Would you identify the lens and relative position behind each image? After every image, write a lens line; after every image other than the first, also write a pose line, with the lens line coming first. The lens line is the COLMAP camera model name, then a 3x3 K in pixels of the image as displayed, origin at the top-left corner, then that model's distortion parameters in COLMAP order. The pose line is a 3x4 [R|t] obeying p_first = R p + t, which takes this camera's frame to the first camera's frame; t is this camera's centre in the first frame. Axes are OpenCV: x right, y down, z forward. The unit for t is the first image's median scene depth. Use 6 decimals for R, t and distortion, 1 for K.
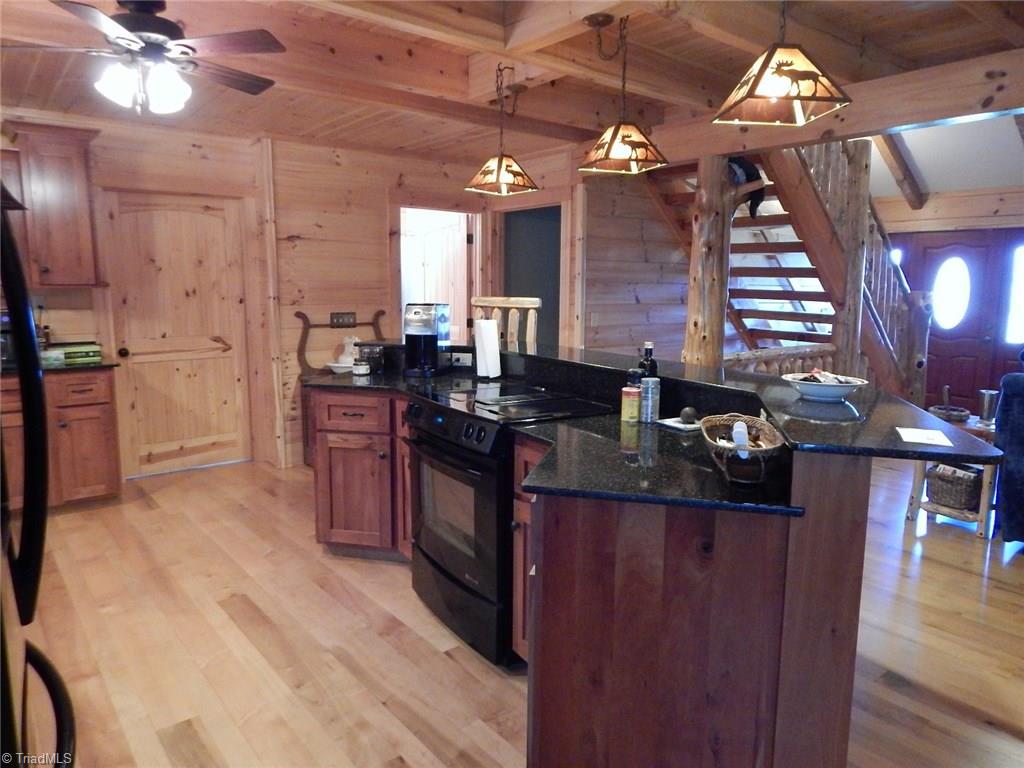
lens RADIAL K [[667.8, 0, 512.0], [0, 667.8, 384.0], [0, 0, 1]] dist [-0.004532, -0.002753]
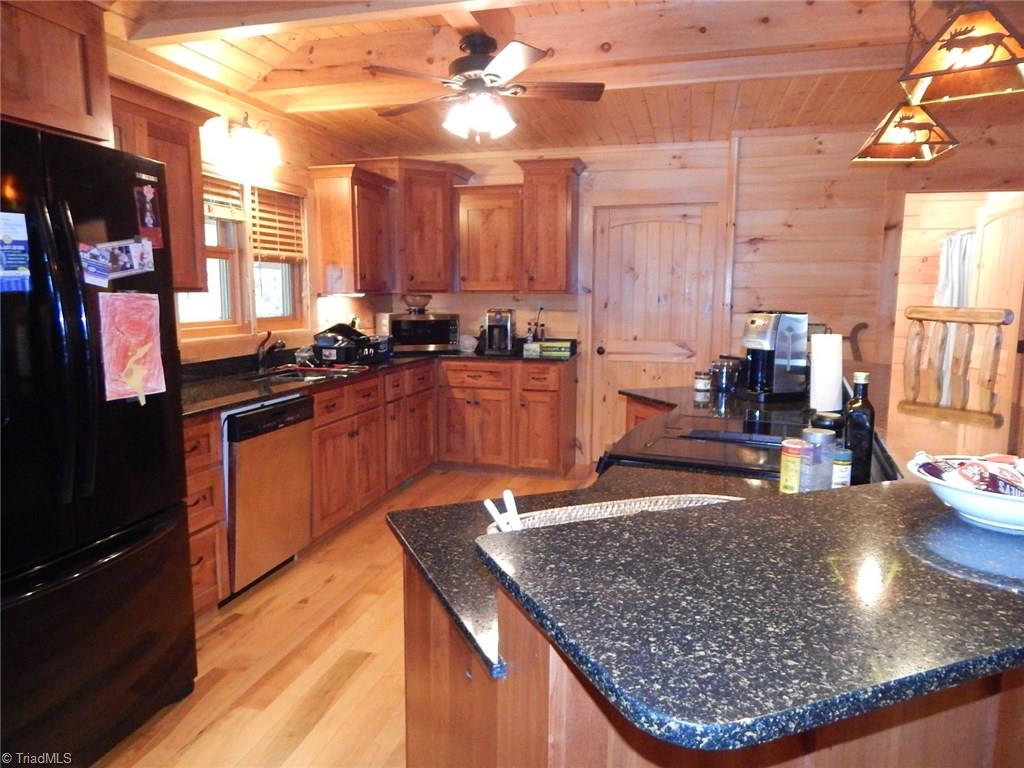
lens RADIAL K [[678.0, 0, 513.8], [0, 678.0, 383.1], [0, 0, 1]] dist [0.000291, -0.000515]
pose [[0.593414, 0.106706, -0.797793, 0.247987], [-0.123498, 0.991508, 0.040755, -0.020817], [0.795366, 0.074341, 0.601553, 0.188812]]
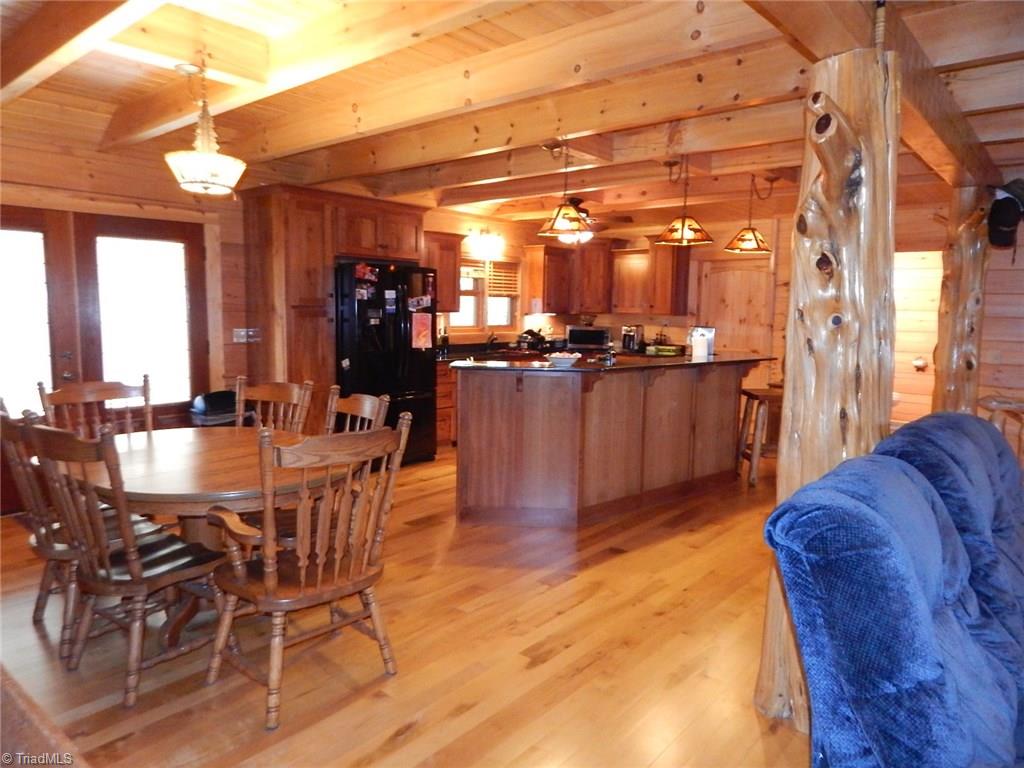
lens RADIAL K [[706.1, 0, 512.0], [0, 706.1, 384.0], [0, 0, 1]] dist [-0.053045, -0.000120]
pose [[0.177870, 0.109053, -0.977993, 1.083247], [-0.165118, 0.983057, 0.079588, -0.032279], [0.970102, 0.147328, 0.192863, 0.176364]]
